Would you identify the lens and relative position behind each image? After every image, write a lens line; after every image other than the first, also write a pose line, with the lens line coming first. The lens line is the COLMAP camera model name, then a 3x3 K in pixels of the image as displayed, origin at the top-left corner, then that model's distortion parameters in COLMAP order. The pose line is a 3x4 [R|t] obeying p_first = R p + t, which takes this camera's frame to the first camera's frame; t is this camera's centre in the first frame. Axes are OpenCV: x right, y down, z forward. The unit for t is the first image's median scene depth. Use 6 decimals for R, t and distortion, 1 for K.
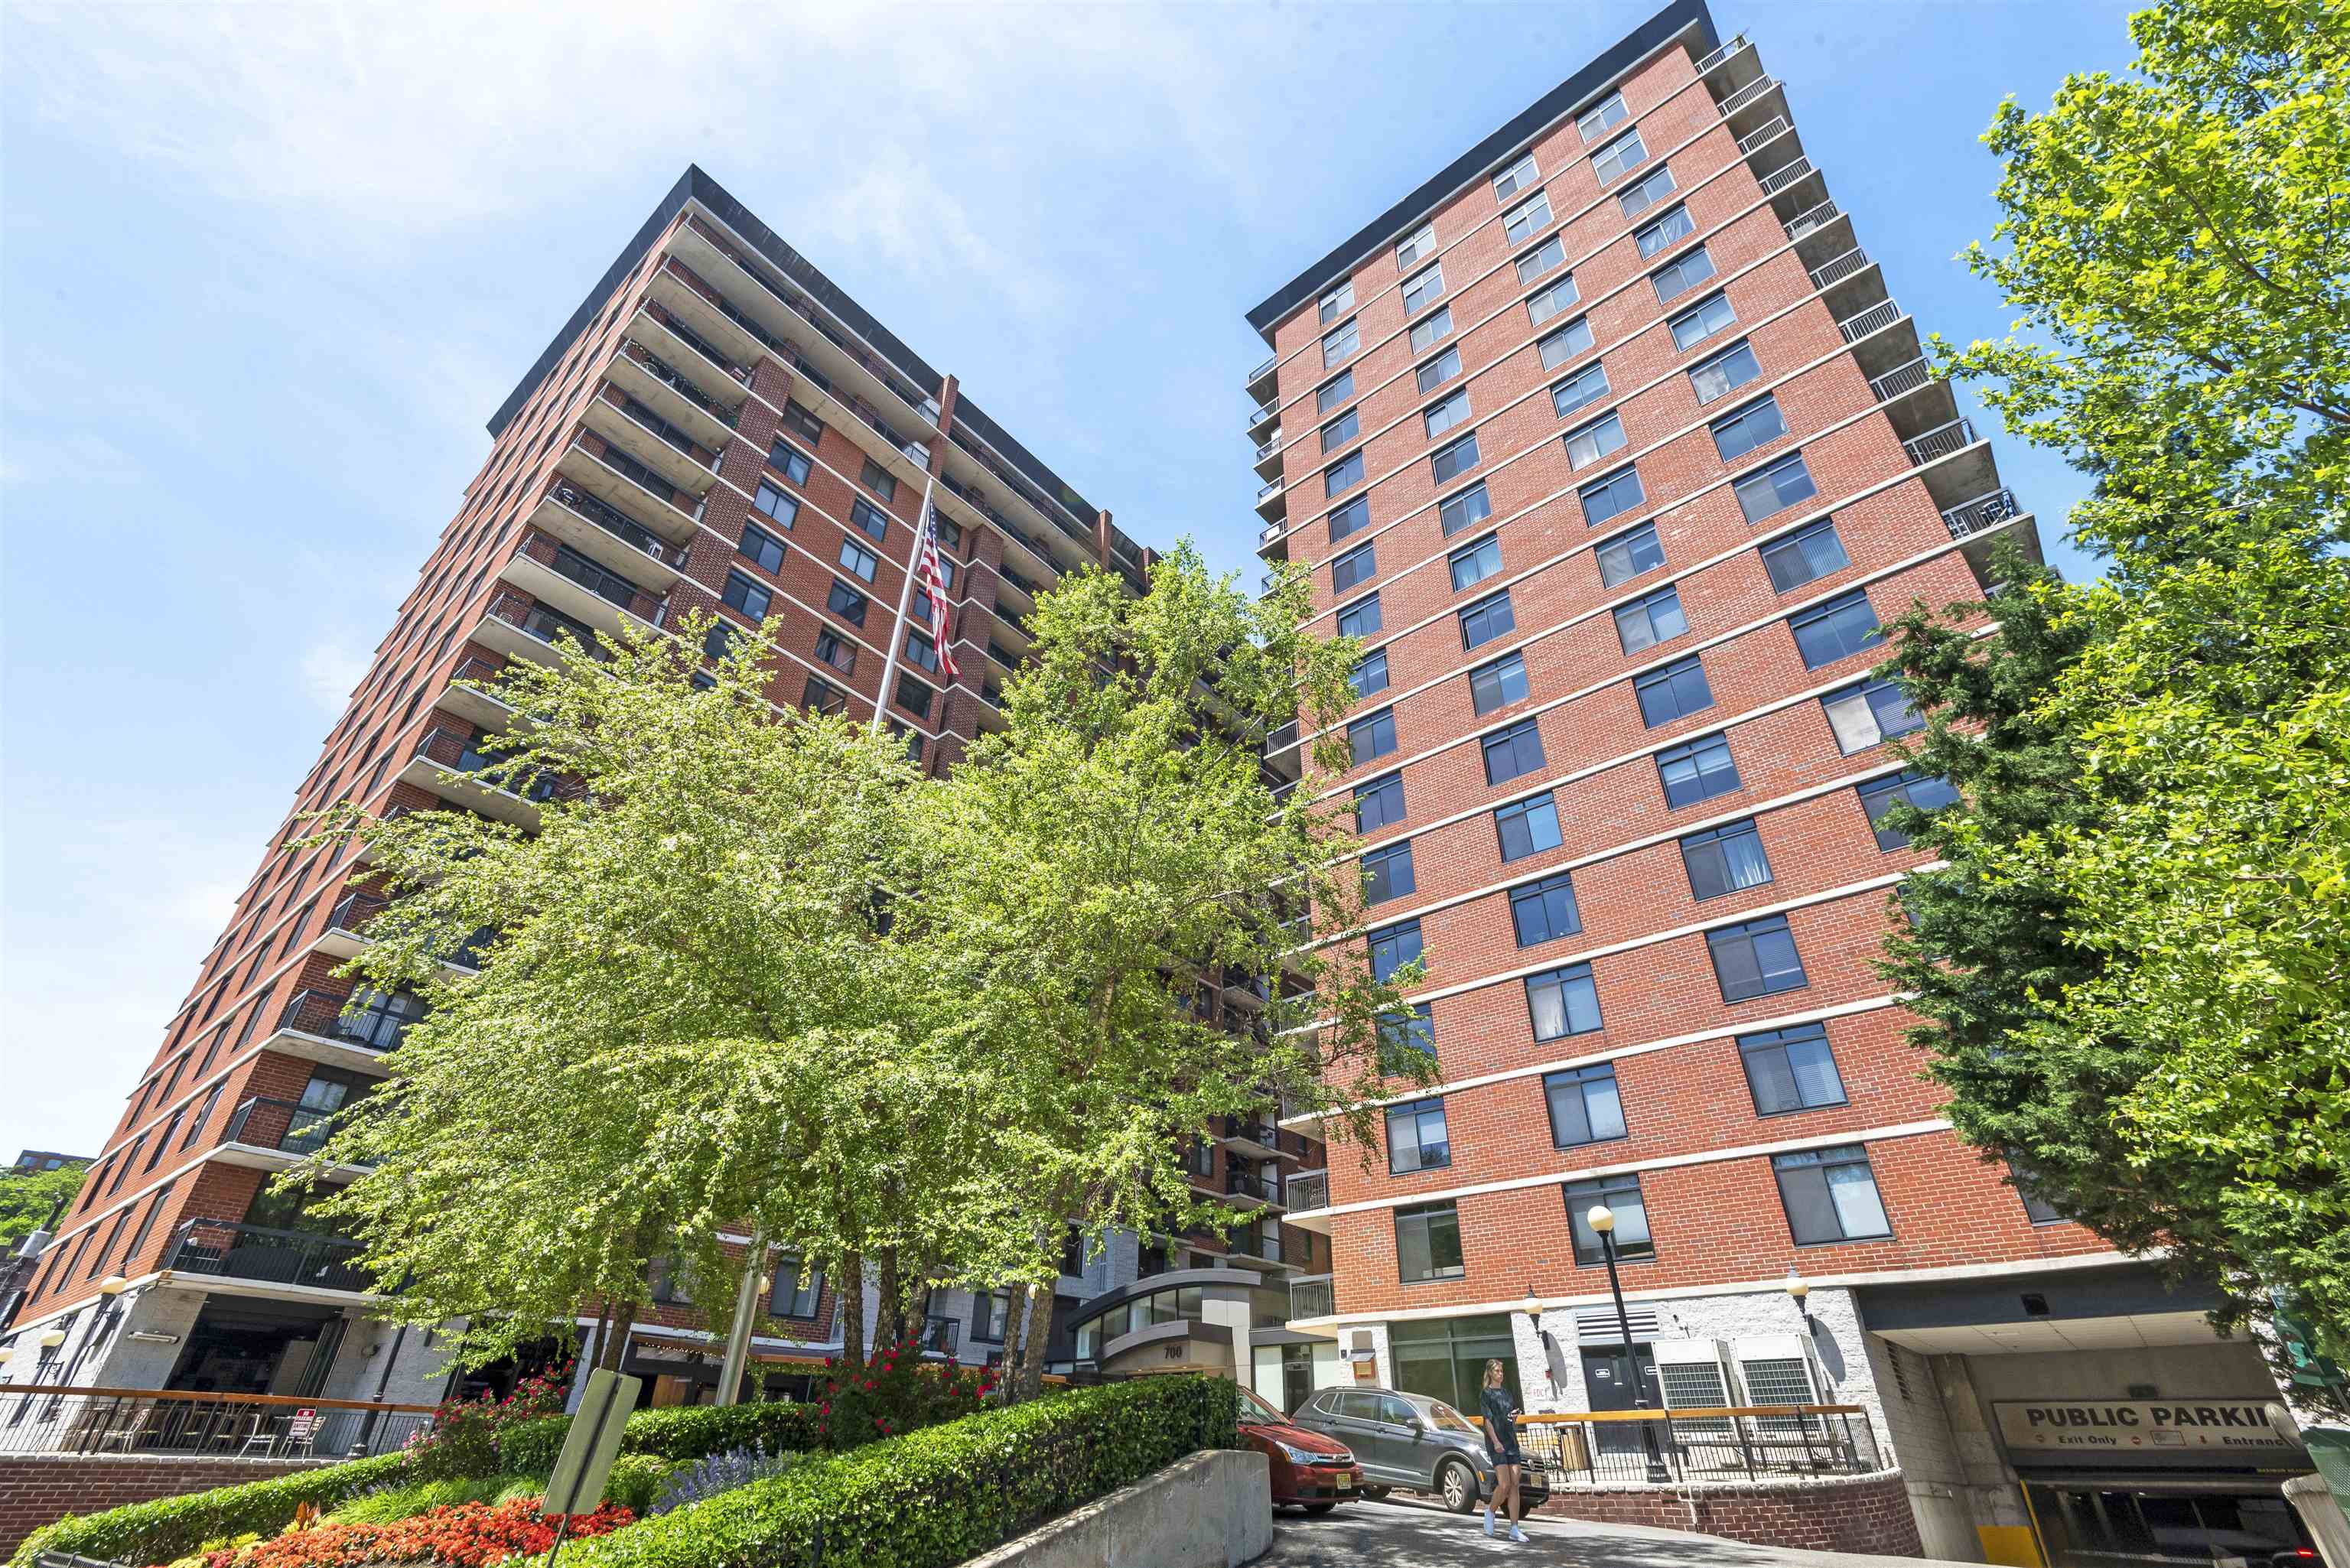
lens RADIAL K [[1072.7, 0, 1175.6], [0, 1072.7, 785.3], [0, 0, 1]] dist [-0.000628, -0.000111]
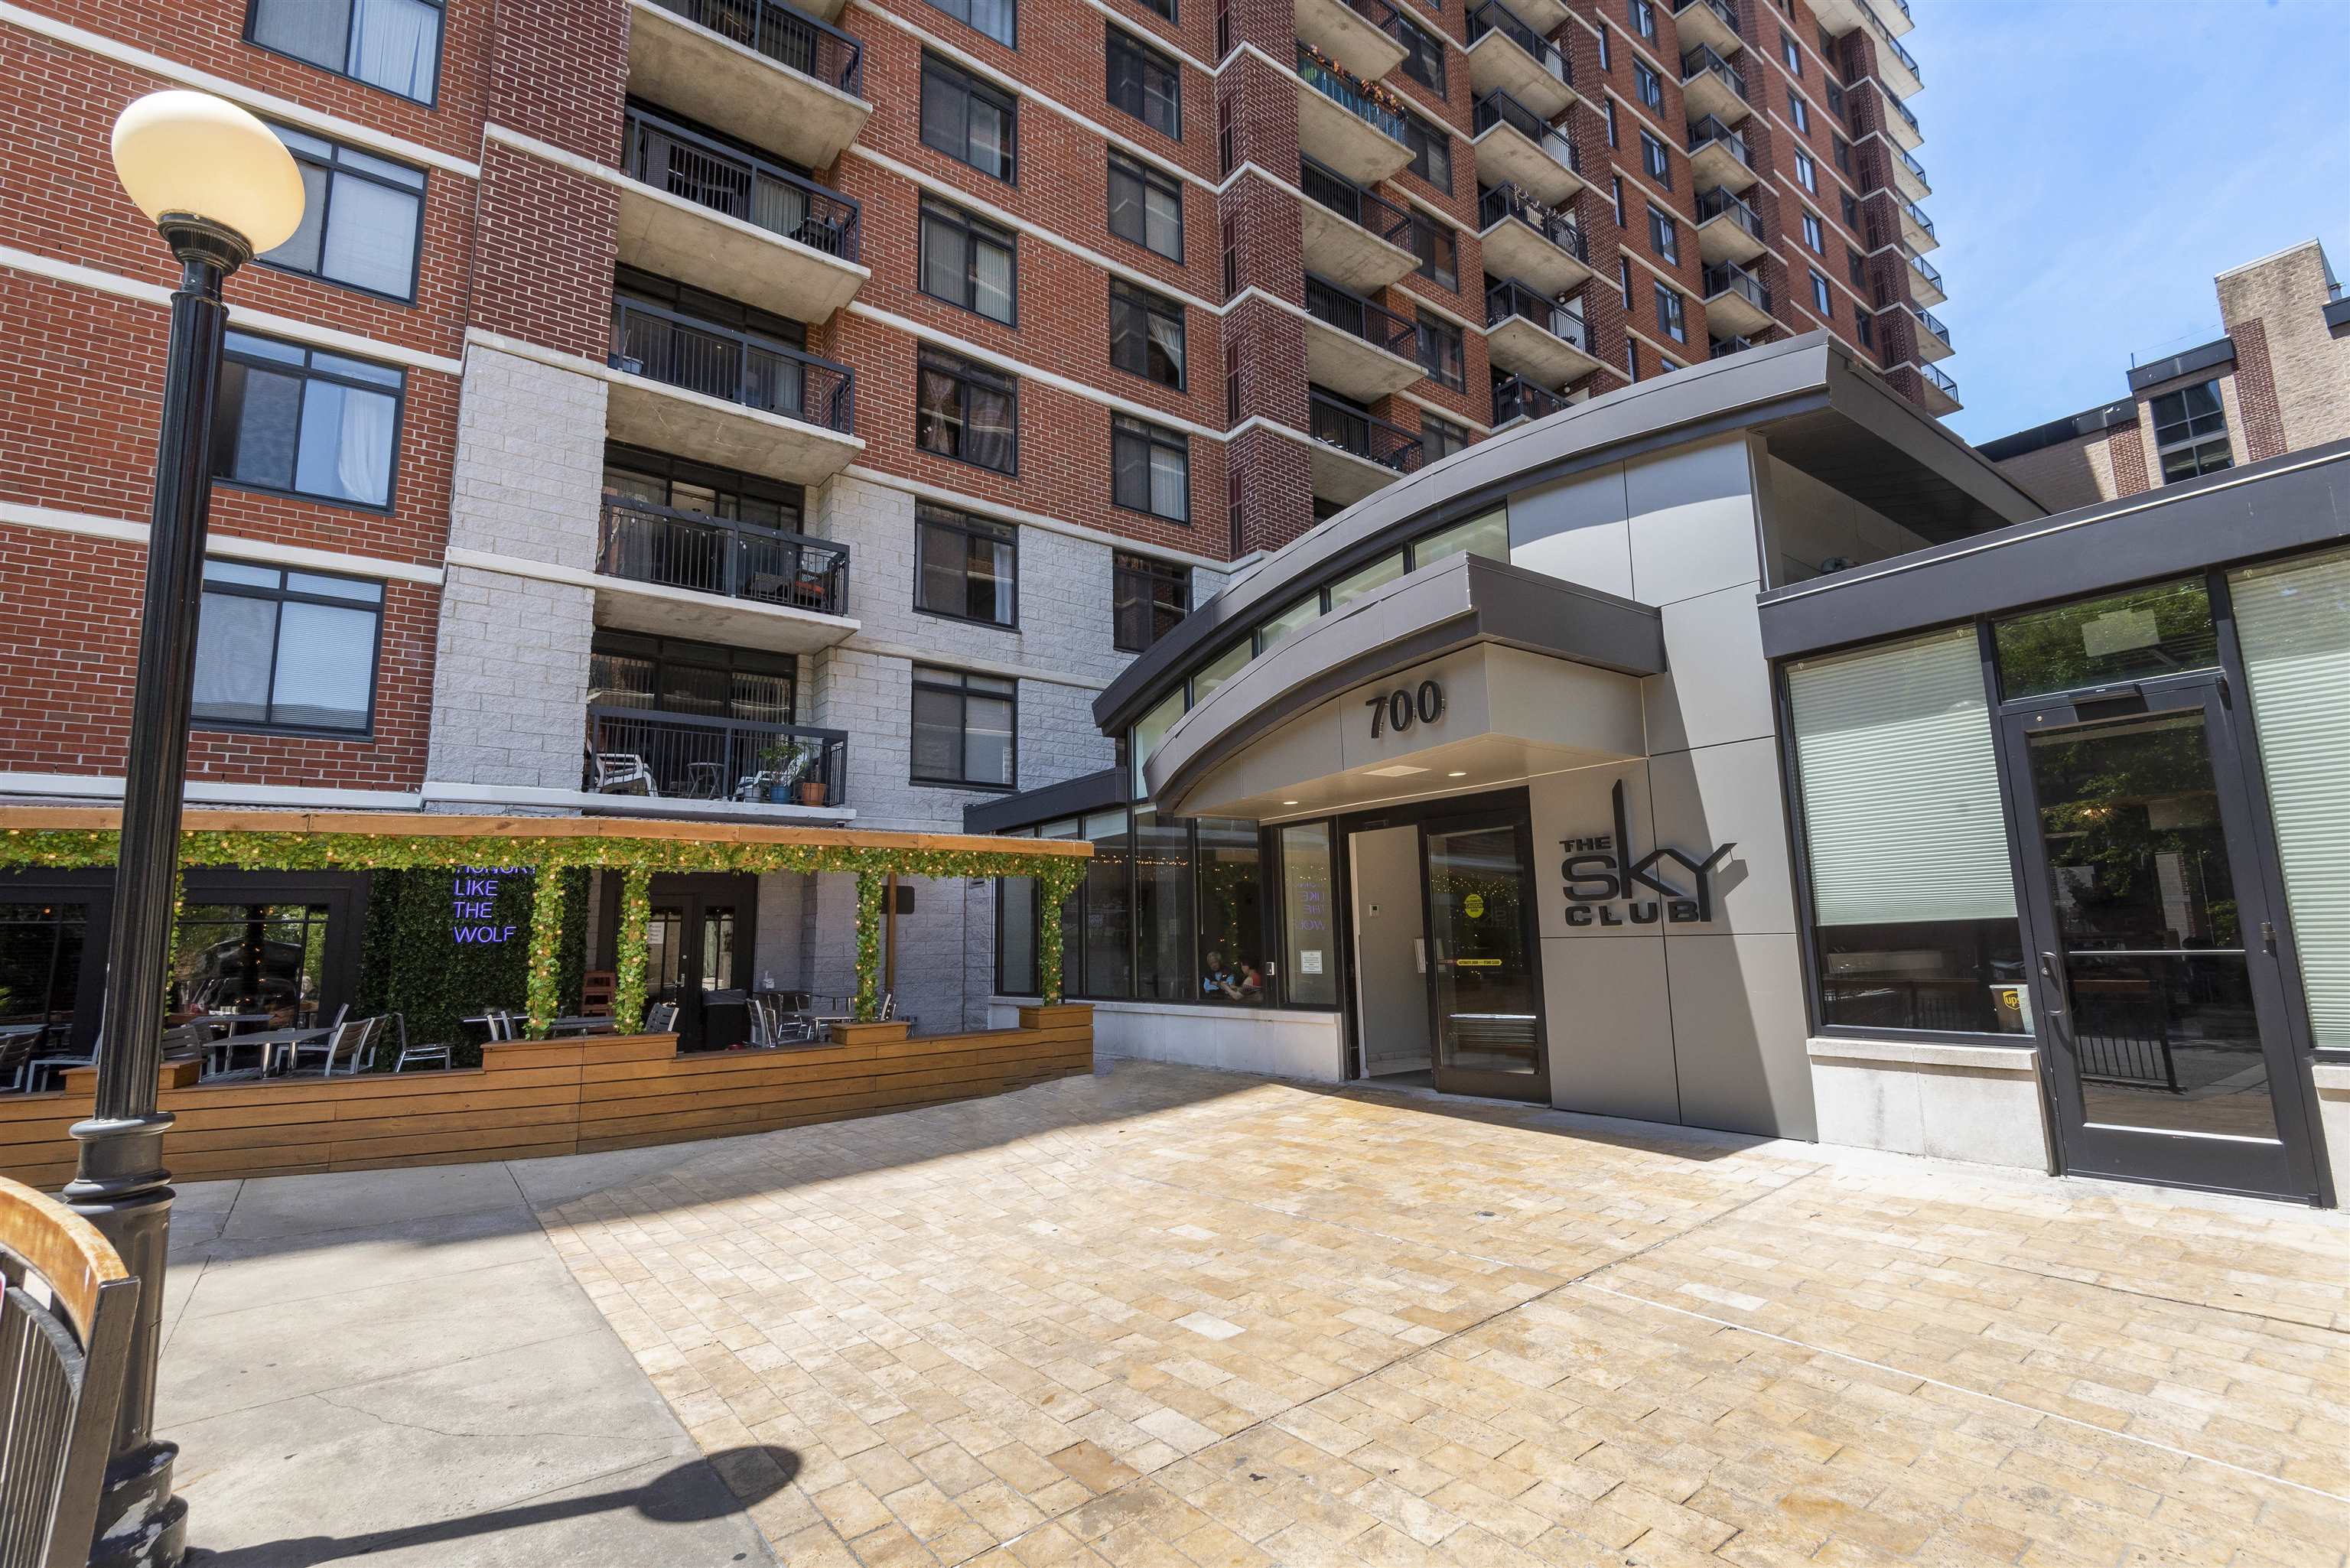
lens RADIAL K [[1072.7, 0, 1175.2], [0, 1072.7, 782.0], [0, 0, 1]] dist [-0.000628, -0.000111]
pose [[0.975337, -0.066695, -0.210404, -0.003126], [0.149109, 0.901943, 0.405298, 0.444620], [0.162740, -0.426675, 0.889643, 0.786499]]
